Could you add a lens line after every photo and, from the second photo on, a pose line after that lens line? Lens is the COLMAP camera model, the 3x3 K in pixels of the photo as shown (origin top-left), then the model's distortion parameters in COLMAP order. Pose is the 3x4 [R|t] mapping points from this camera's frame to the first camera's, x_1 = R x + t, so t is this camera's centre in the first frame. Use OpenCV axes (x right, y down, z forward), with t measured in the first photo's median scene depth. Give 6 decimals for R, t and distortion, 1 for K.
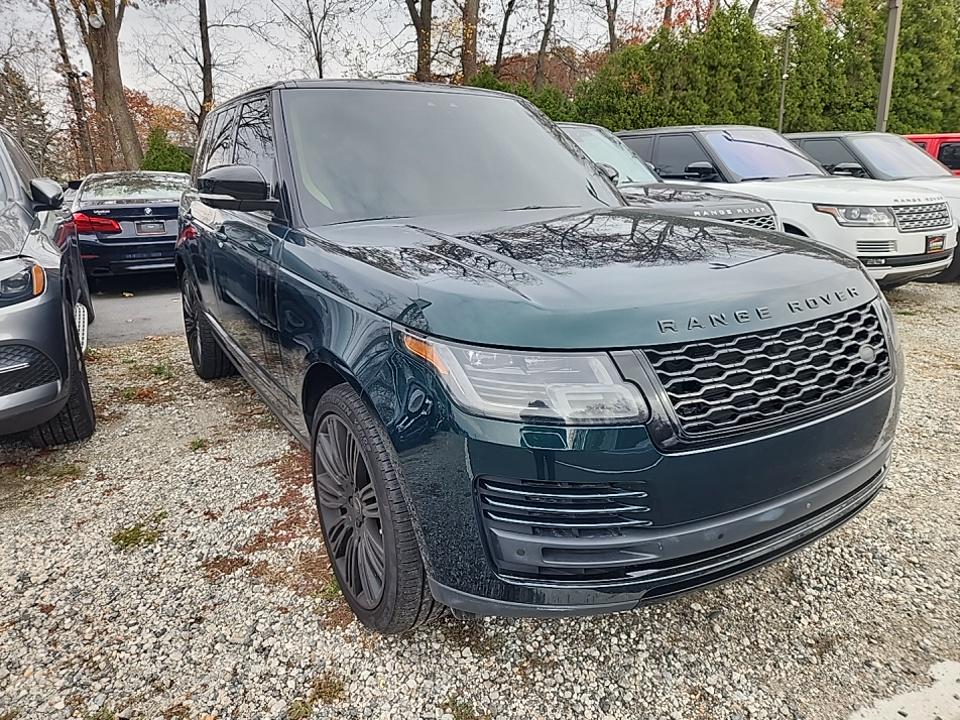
lens RADIAL K [[652.6, 0, 475.1], [0, 652.6, 358.1], [0, 0, 1]] dist [0.057134, -0.024033]
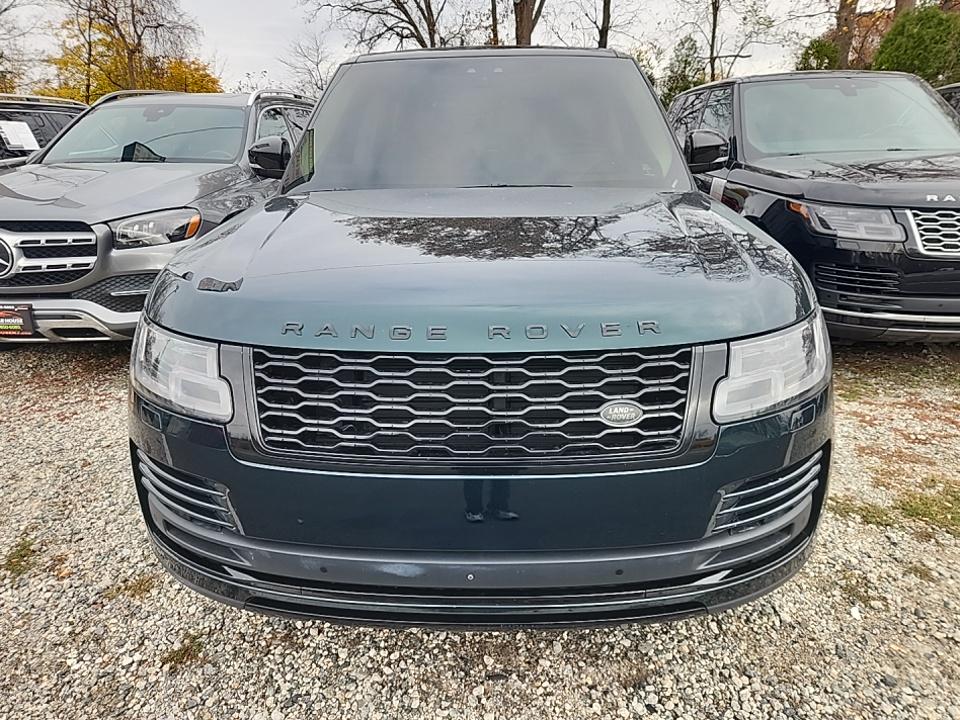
lens RADIAL K [[652.6, 0, 476.8], [0, 652.6, 362.2], [0, 0, 1]] dist [0.057134, -0.024033]
pose [[0.828447, 0.180608, -0.530147, 0.841334], [-0.147759, 0.983523, 0.104162, -0.114152], [0.540224, -0.007959, 0.841483, 0.316519]]
